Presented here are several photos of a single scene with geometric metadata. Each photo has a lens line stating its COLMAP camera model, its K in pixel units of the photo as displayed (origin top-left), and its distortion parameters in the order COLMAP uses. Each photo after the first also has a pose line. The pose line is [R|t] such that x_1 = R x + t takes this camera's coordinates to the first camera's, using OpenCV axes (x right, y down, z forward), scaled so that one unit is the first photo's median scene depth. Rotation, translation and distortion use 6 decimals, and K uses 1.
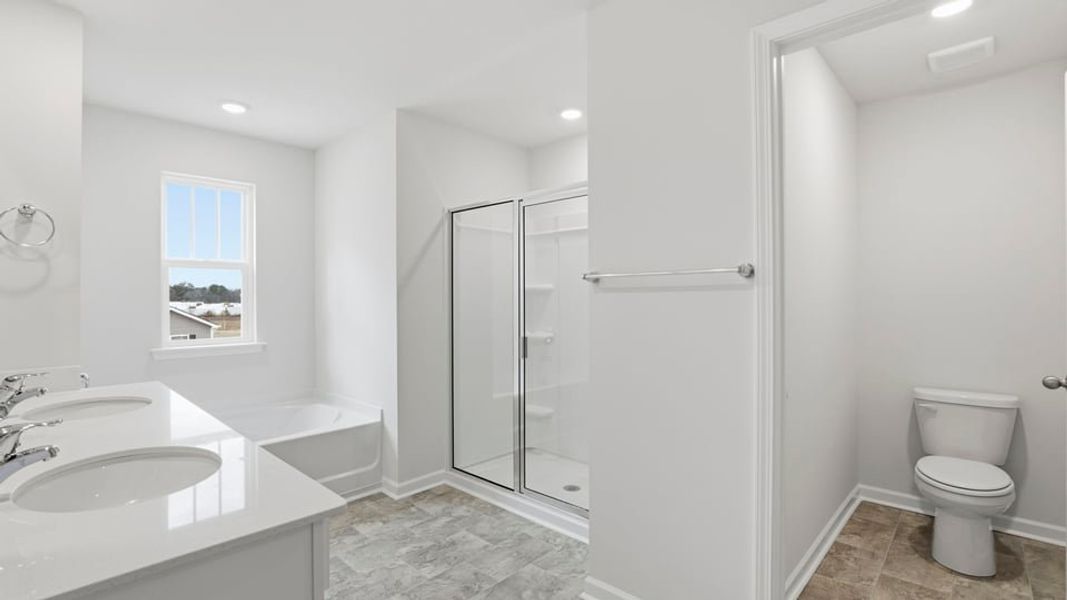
lens RADIAL K [[494.9, 0, 538.4], [0, 494.9, 298.4], [0, 0, 1]] dist [-0.003032, -0.000517]
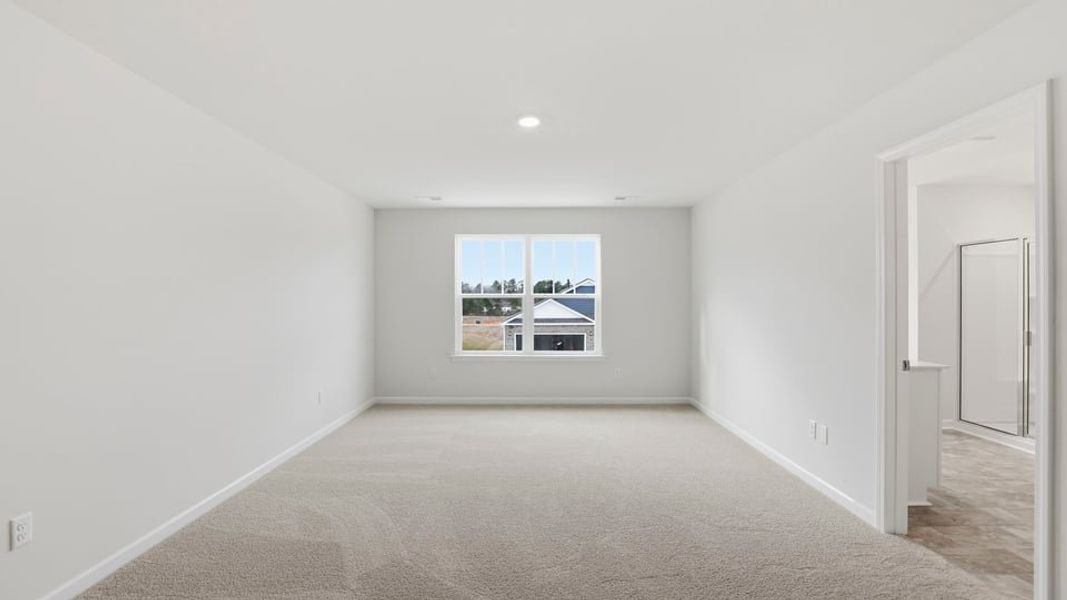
lens RADIAL K [[494.9, 0, 538.4], [0, 494.9, 298.4], [0, 0, 1]] dist [-0.003032, -0.000517]
pose [[0.686433, 0.003735, -0.727183, 0.034140], [-0.009994, 0.999941, -0.004299, 0.001825], [0.727124, 0.010219, 0.686430, -0.963998]]
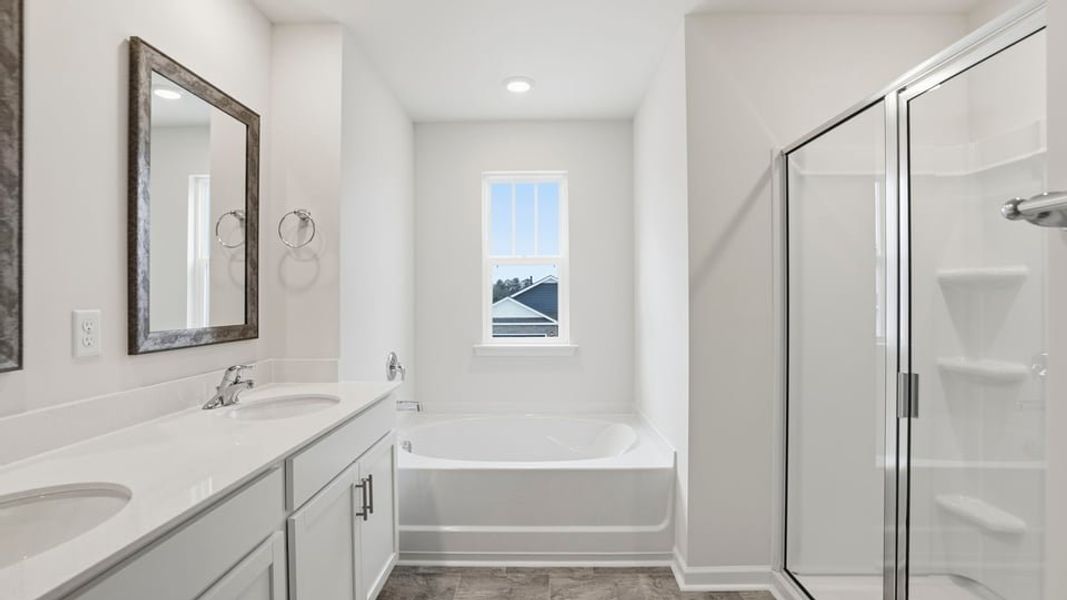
lens RADIAL K [[501.2, 0, 521.9], [0, 501.2, 303.4], [0, 0, 1]] dist [-0.036827, 0.015682]
pose [[0.658540, 0.006638, -0.752516, 0.075544], [0.000166, 0.999960, 0.008965, 0.005509], [0.752546, -0.006029, 0.658512, 0.372010]]
